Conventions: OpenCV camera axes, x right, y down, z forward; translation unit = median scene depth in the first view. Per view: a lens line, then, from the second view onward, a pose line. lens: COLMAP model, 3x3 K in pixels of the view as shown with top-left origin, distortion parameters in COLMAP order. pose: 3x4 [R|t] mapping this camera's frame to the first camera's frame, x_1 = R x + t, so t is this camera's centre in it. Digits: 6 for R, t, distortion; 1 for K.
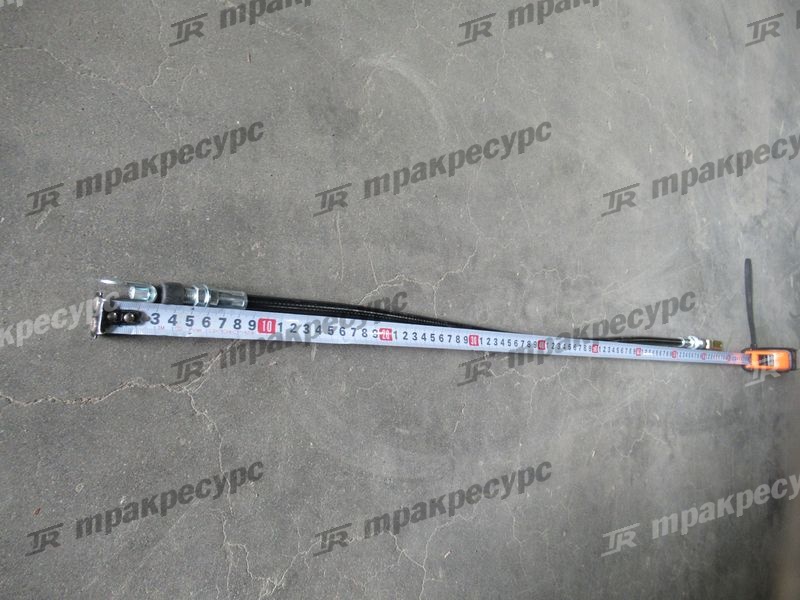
lens RADIAL K [[592.9, 0, 406.9], [0, 592.9, 313.5], [0, 0, 1]] dist [-0.003242, -0.008063]
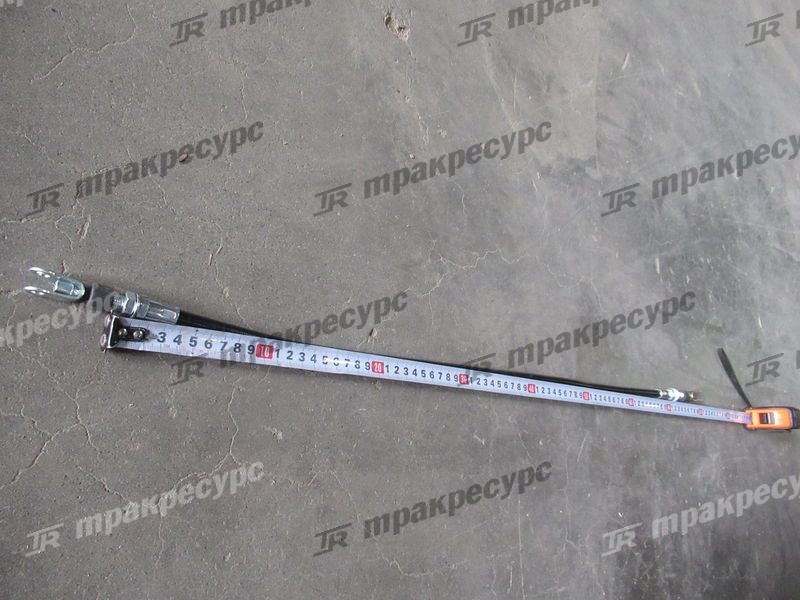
lens RADIAL K [[592.9, 0, 400.8], [0, 592.9, 296.3], [0, 0, 1]] dist [-0.003242, -0.008063]
pose [[0.999869, -0.009736, -0.012926, 0.530021], [0.007873, 0.990522, -0.137131, 0.122522], [0.014139, 0.137012, 0.990469, 0.436327]]
